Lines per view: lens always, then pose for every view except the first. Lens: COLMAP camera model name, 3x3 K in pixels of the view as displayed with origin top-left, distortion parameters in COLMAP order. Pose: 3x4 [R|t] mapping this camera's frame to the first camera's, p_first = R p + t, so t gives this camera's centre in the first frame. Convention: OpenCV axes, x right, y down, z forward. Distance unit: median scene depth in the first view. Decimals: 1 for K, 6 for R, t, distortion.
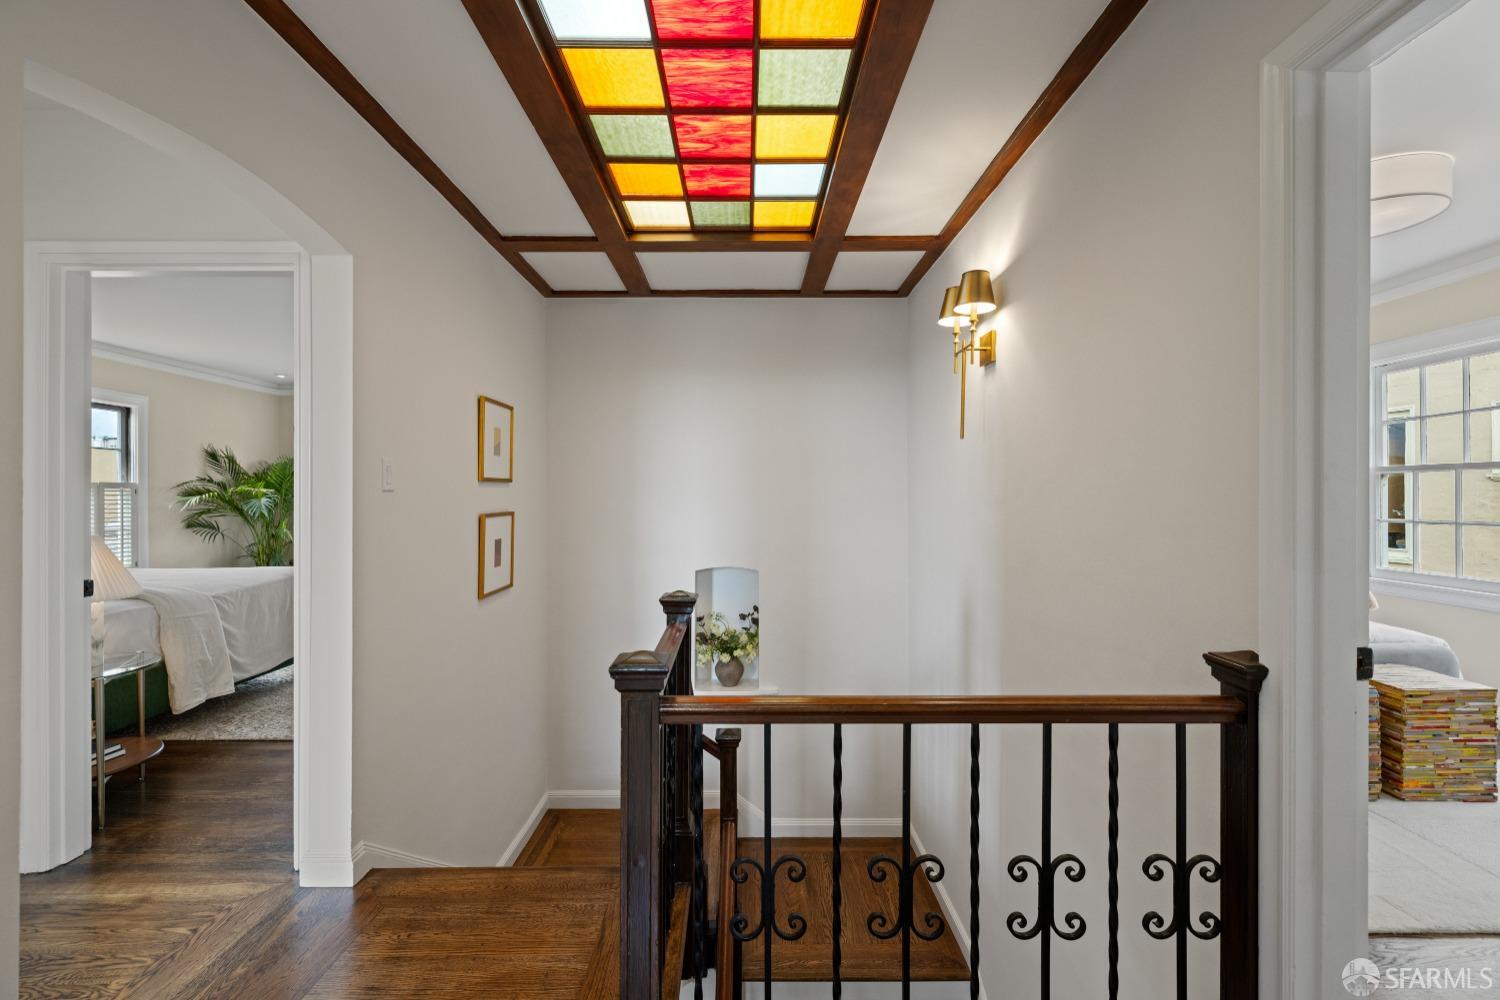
lens RADIAL K [[628.3, 0, 738.1], [0, 628.3, 500.3], [0, 0, 1]] dist [0.003873, 0.002079]
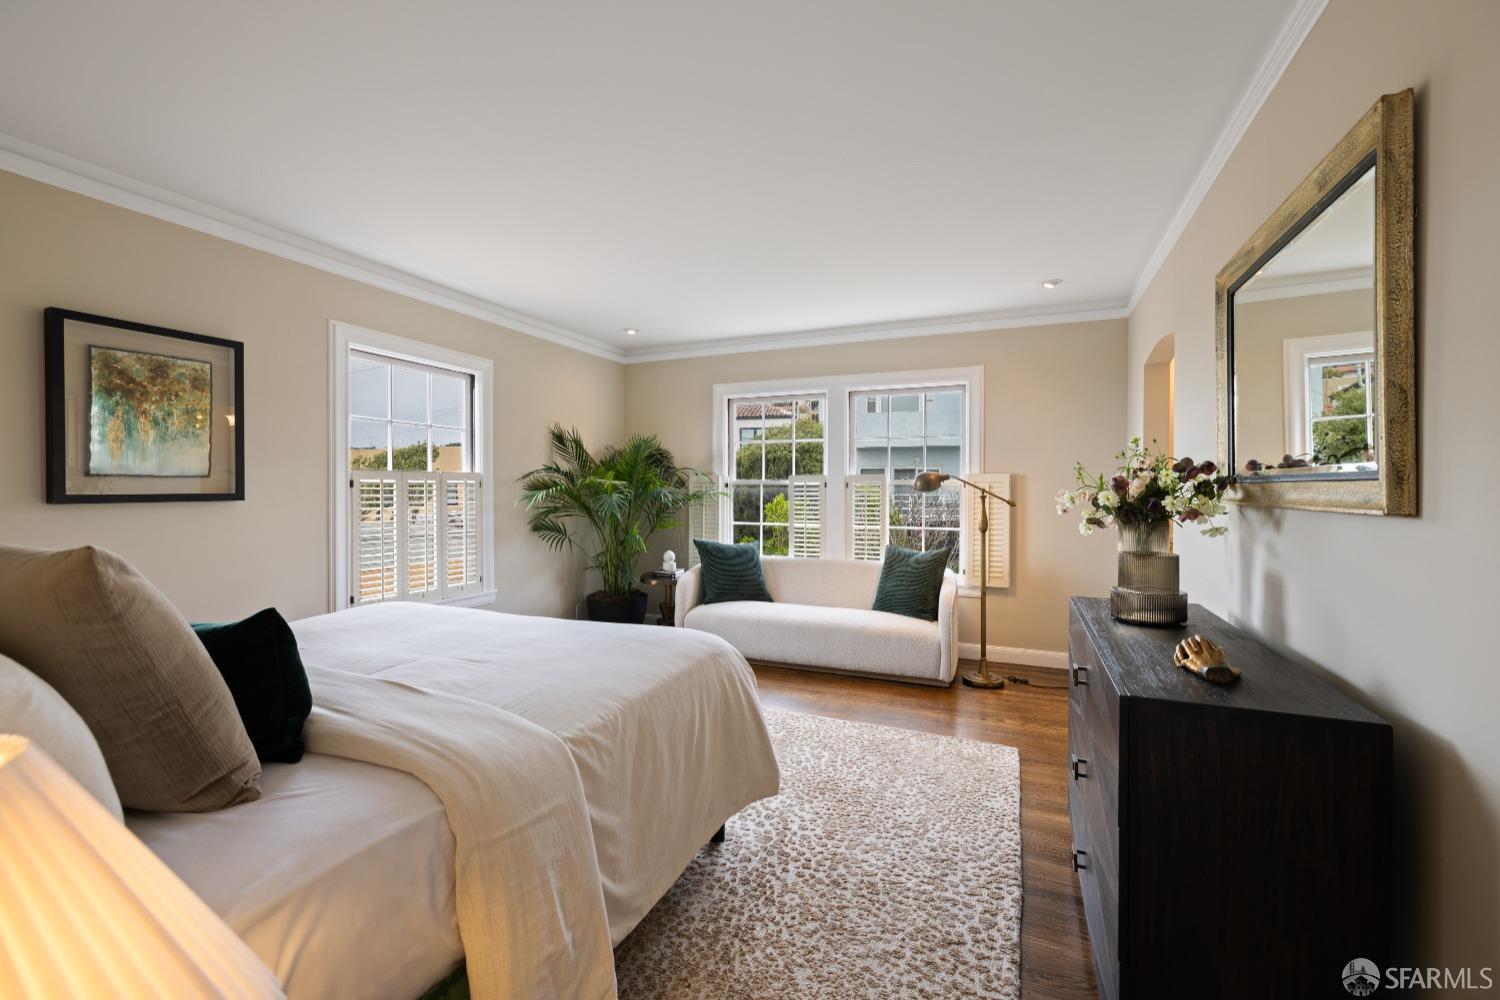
lens RADIAL K [[628.3, 0, 750.4], [0, 628.3, 493.2], [0, 0, 1]] dist [0.003873, 0.002079]
pose [[0.923860, 0.000325, -0.382732, -0.322151], [-0.000027, 1.000000, 0.000784, -0.003894], [0.382732, -0.000713, 0.923859, 0.377801]]
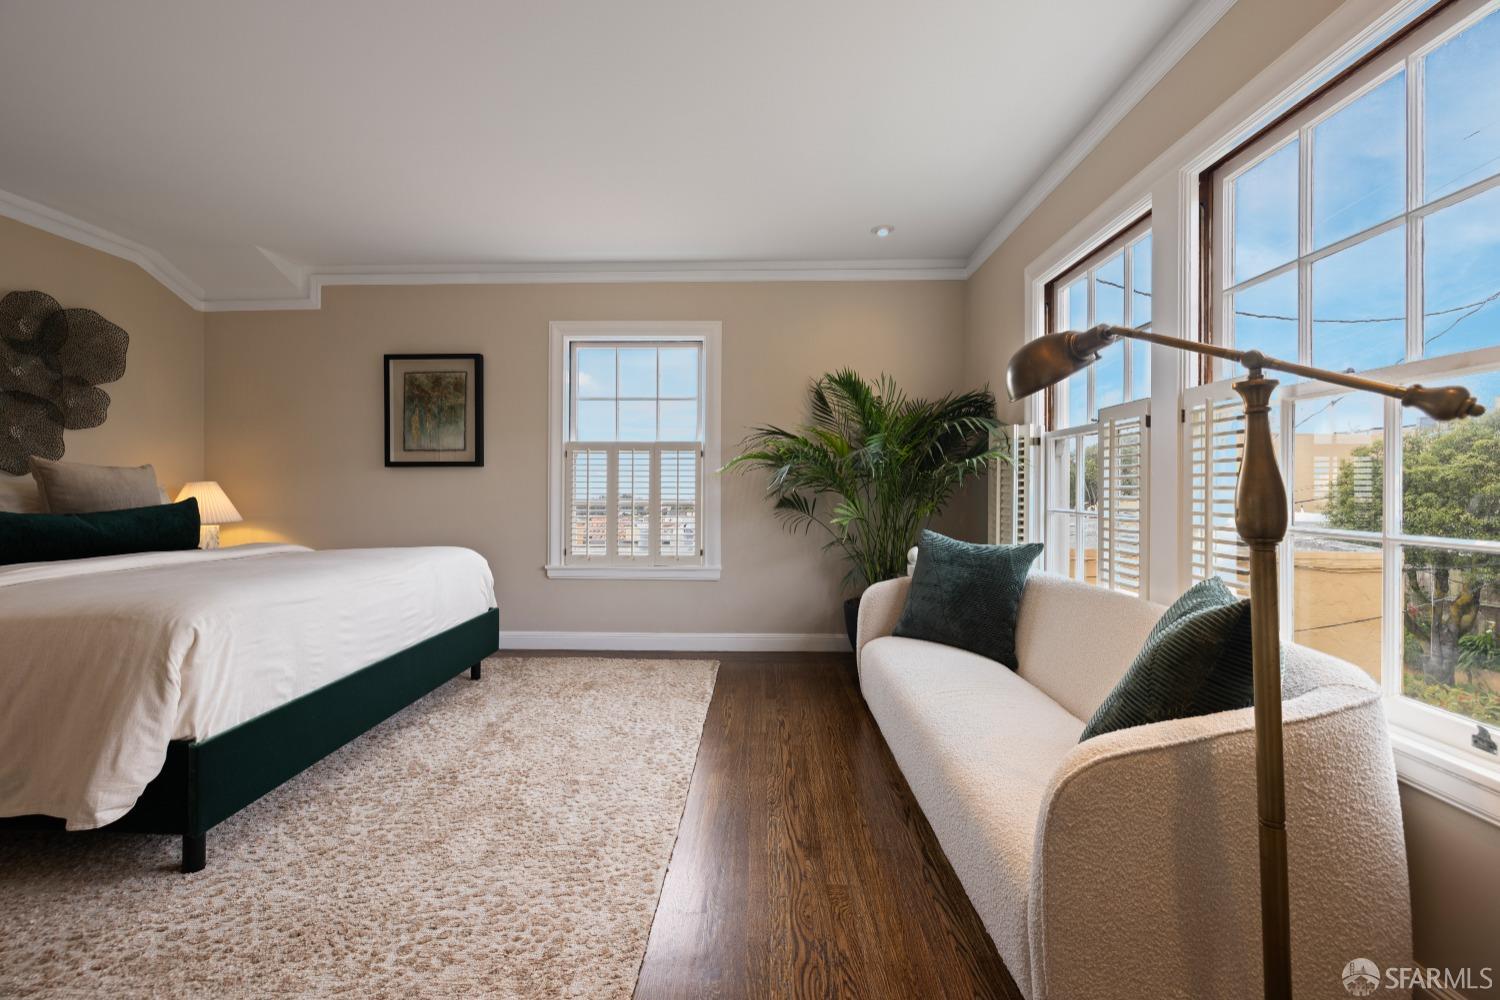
lens RADIAL K [[628.3, 0, 751.9], [0, 628.3, 492.3], [0, 0, 1]] dist [0.003873, 0.002079]
pose [[-0.017734, 0.003174, -0.999838, -0.200112], [-0.006631, 0.999973, 0.003292, 0.024720], [0.999821, 0.006688, -0.017713, 0.957048]]
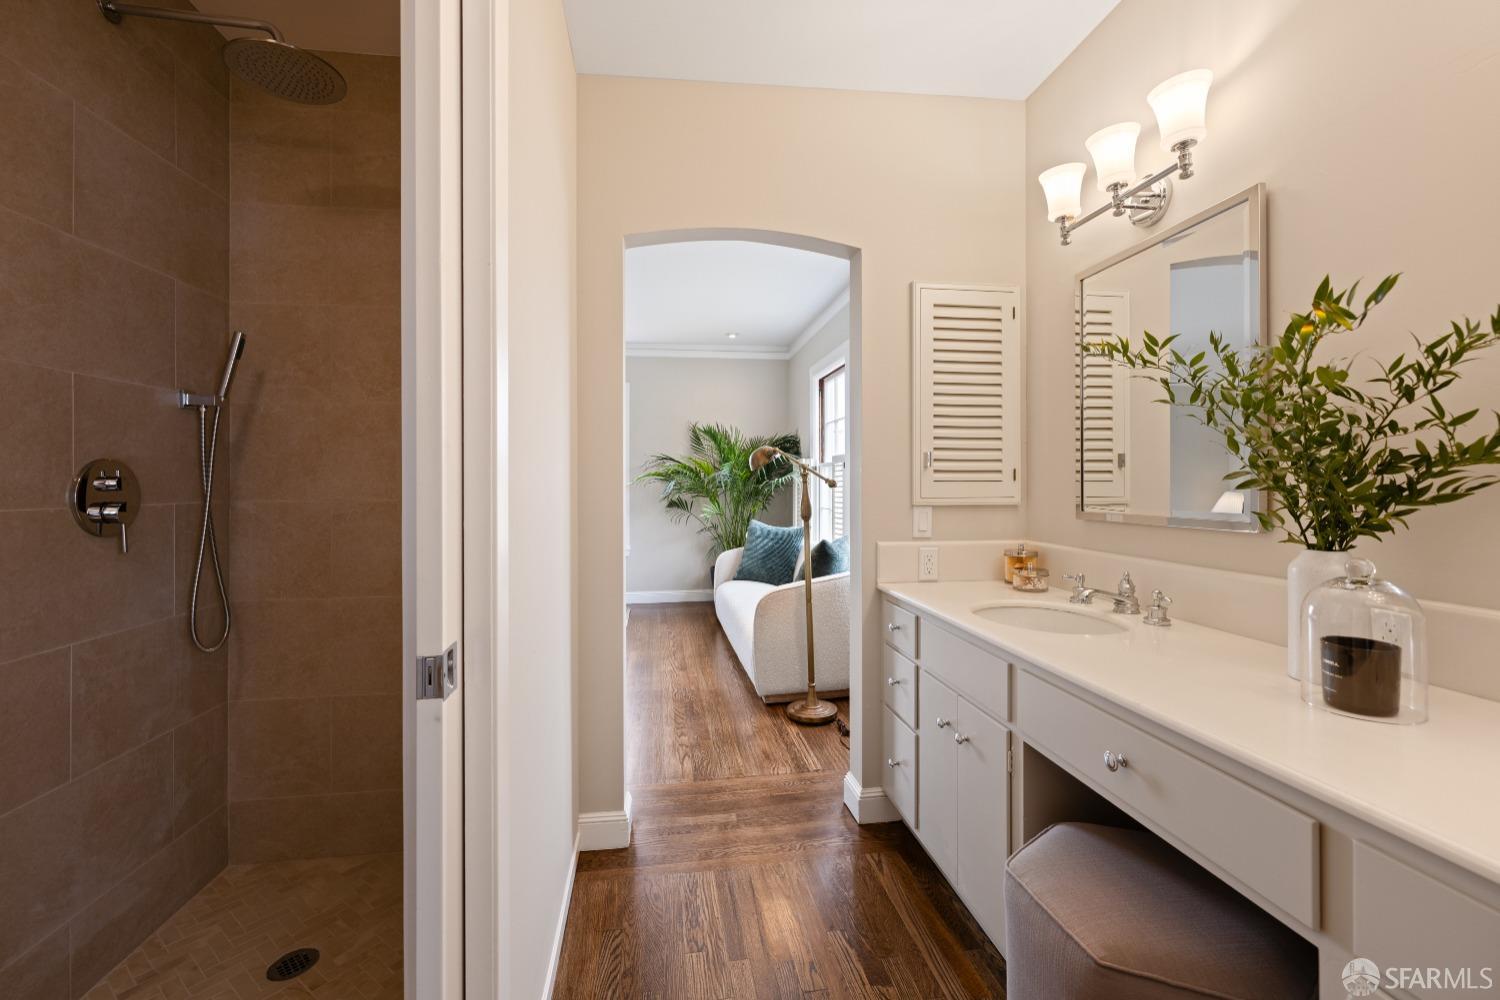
lens RADIAL K [[628.3, 0, 752.6], [0, 628.3, 488.0], [0, 0, 1]] dist [0.003873, 0.002079]
pose [[0.150273, 0.000760, -0.988644, 0.137502], [-0.000840, 0.999999, 0.000641, 0.011551], [0.988644, 0.000734, 0.150274, 0.955765]]
